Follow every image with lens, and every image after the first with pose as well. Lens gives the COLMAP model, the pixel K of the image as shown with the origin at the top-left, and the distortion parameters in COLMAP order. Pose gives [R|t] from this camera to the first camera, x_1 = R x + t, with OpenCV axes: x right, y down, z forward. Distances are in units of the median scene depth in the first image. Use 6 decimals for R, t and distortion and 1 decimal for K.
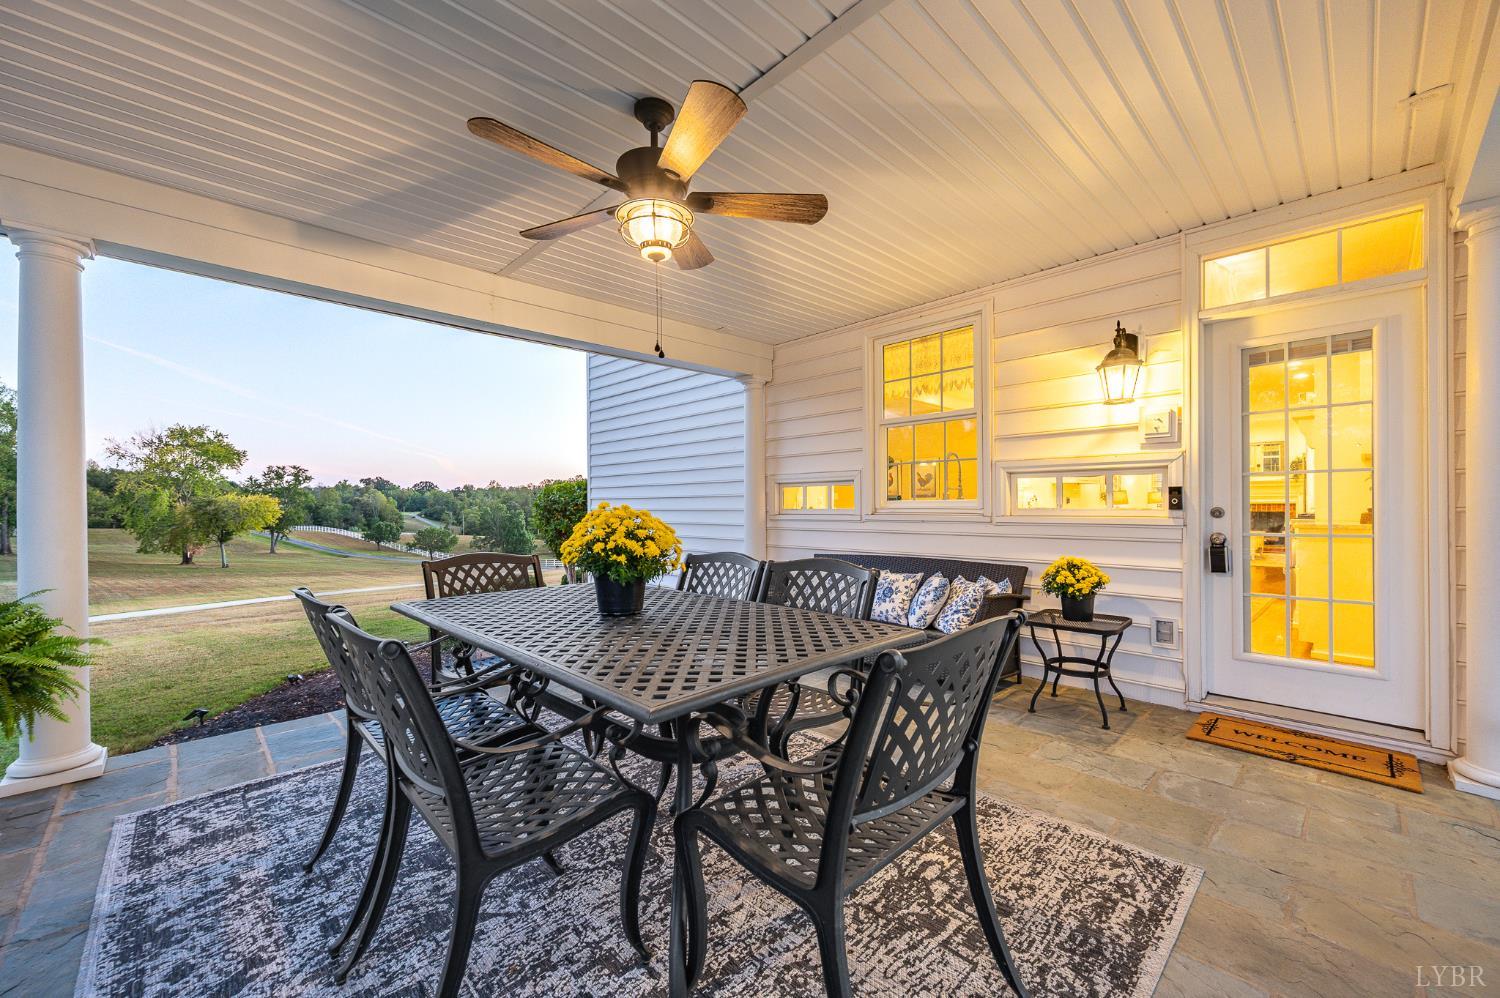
lens RADIAL K [[594.5, 0, 752.8], [0, 594.5, 509.5], [0, 0, 1]] dist [-0.004565, -0.000284]
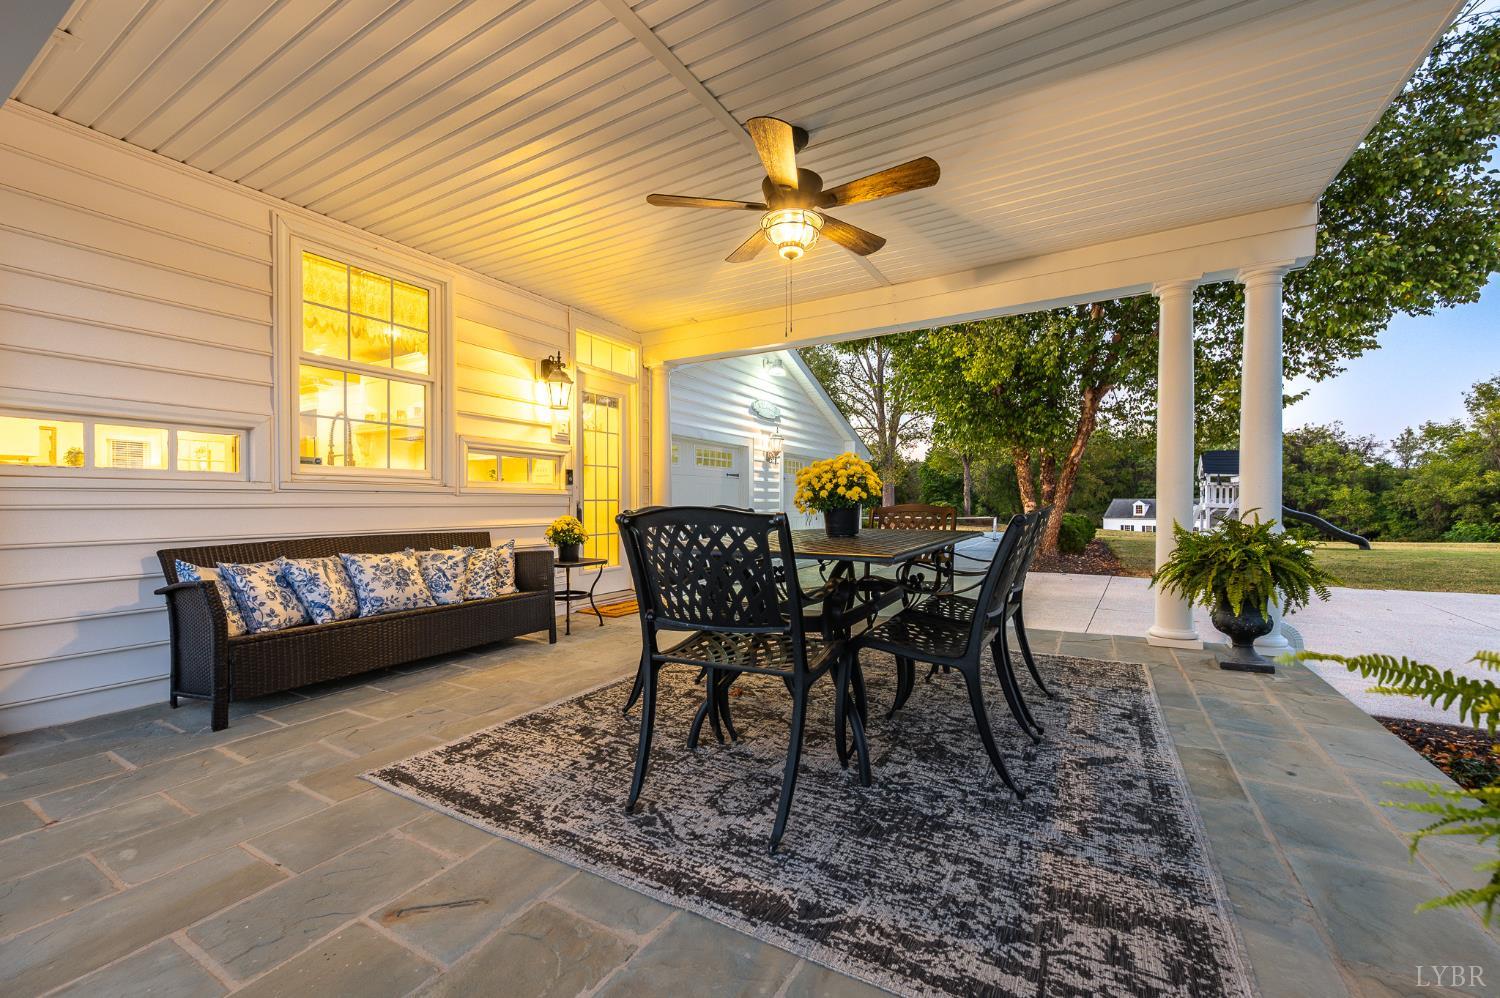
lens RADIAL K [[594.5, 0, 748.2], [0, 594.5, 504.2], [0, 0, 1]] dist [-0.004565, -0.000284]
pose [[-0.272692, 0.008883, 0.962060, -0.884803], [0.010593, 0.999924, -0.006230, 0.064391], [-0.962043, 0.008492, -0.272765, 0.951086]]
